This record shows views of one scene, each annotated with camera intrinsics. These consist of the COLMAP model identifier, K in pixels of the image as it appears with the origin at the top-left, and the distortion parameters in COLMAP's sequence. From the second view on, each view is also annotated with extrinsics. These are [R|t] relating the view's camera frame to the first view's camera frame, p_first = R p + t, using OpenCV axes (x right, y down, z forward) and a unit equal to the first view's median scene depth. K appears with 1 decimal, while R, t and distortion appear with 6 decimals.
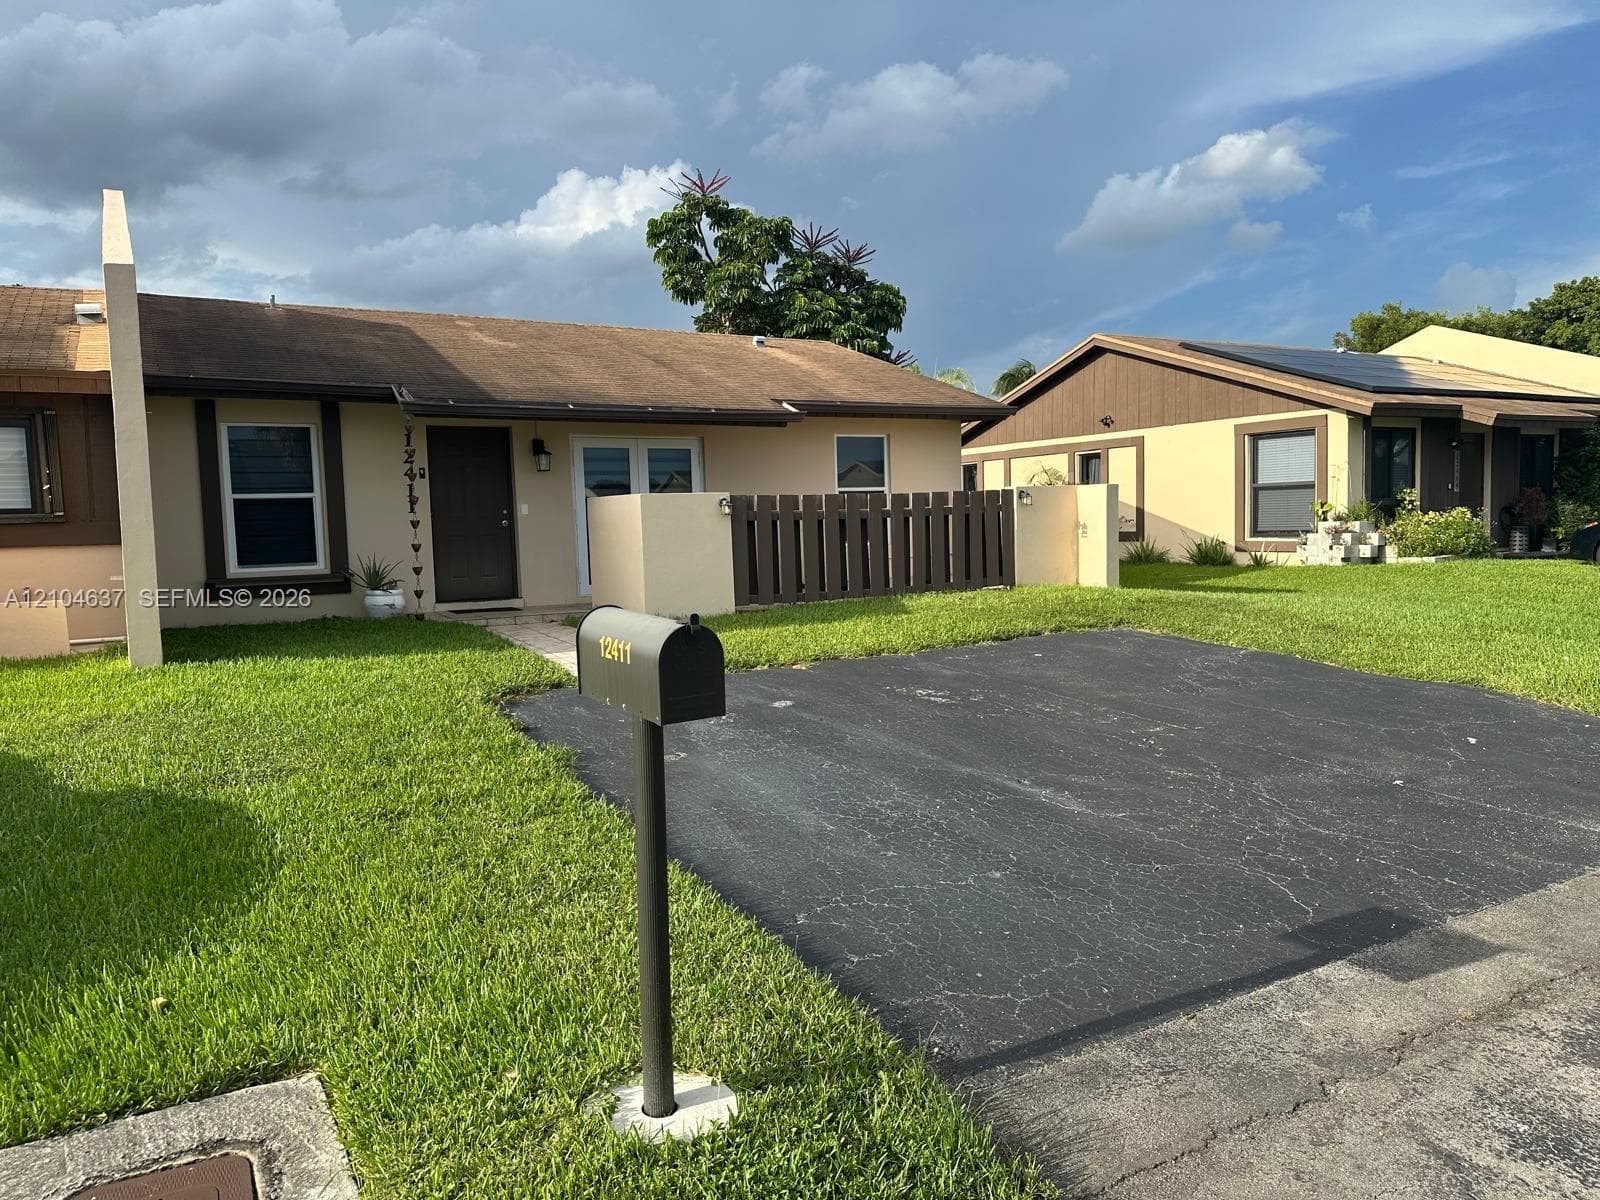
lens RADIAL K [[1101.9, 0, 800.0], [0, 1101.9, 600.0], [0, 0, 1]] dist [0.030314, -0.035958]
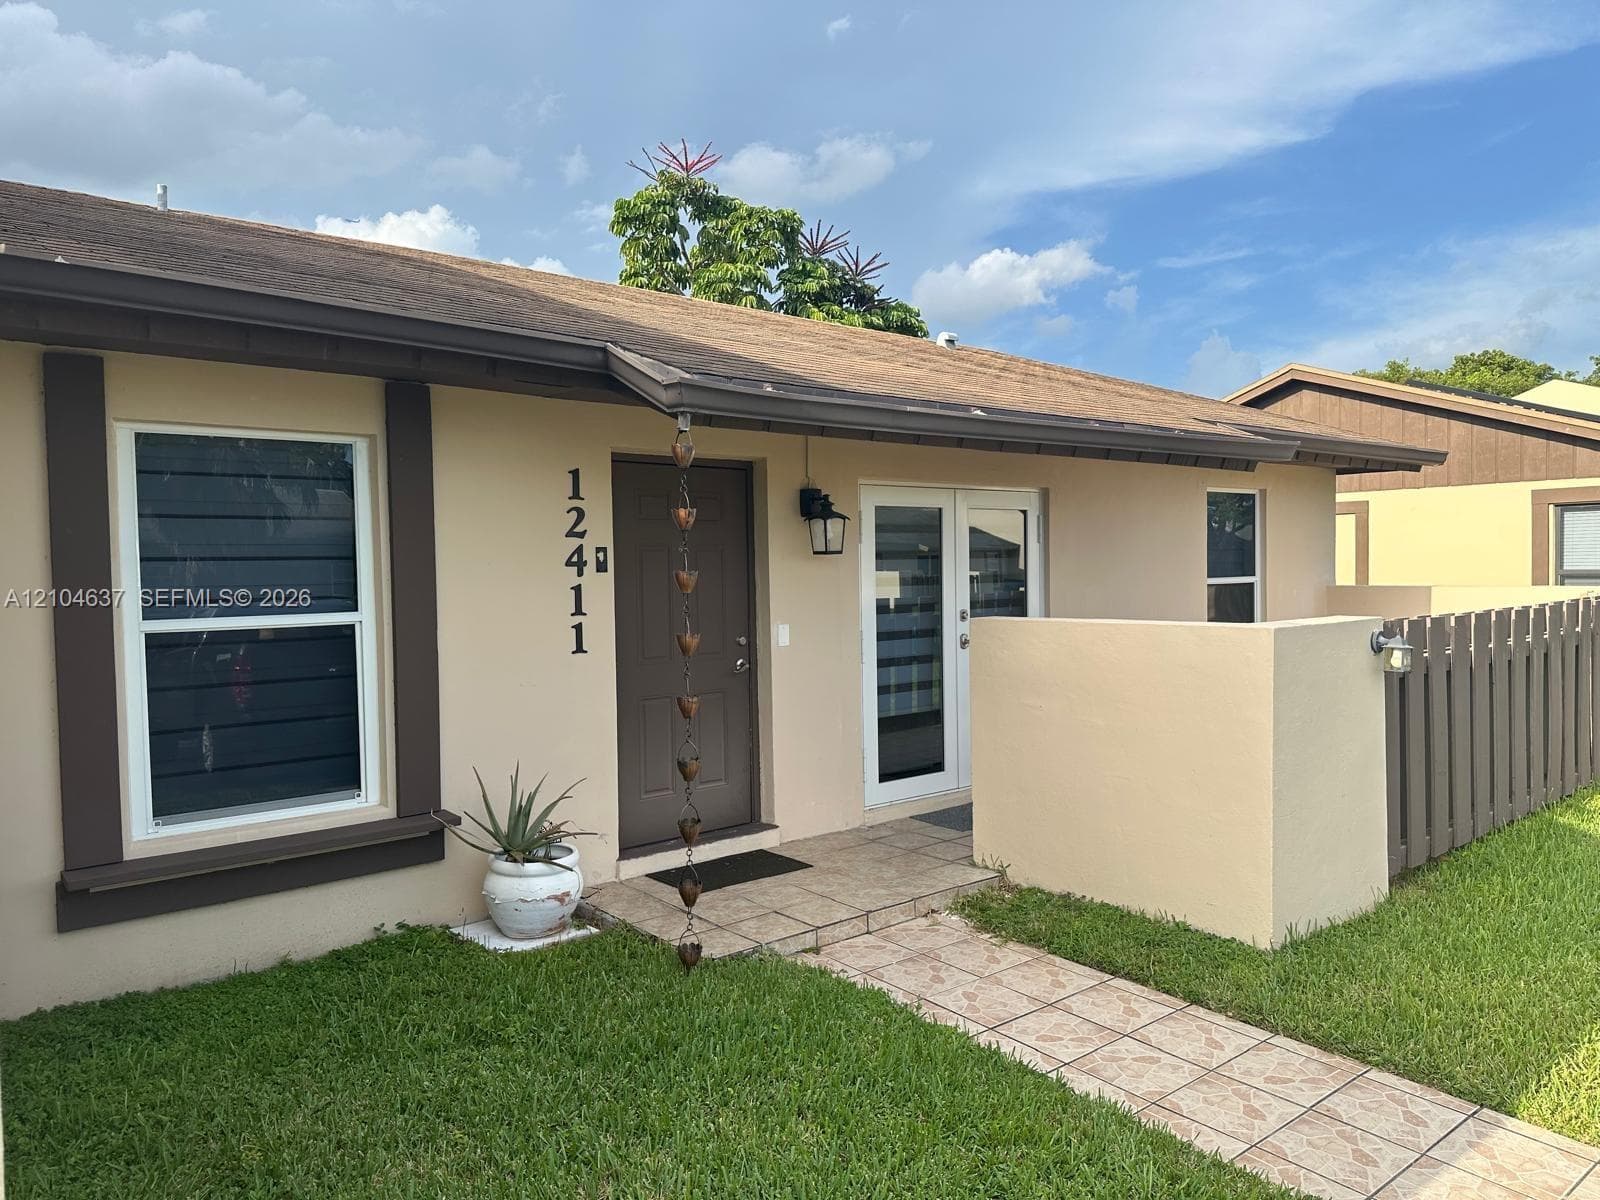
lens RADIAL K [[1101.9, 0, 800.0], [0, 1101.9, 600.0], [0, 0, 1]] dist [0.030314, -0.035958]
pose [[0.983619, 0.006219, 0.180153, -0.326443], [0.002331, 0.998882, -0.047210, -0.075209], [-0.180246, 0.046857, 0.982505, 0.540064]]
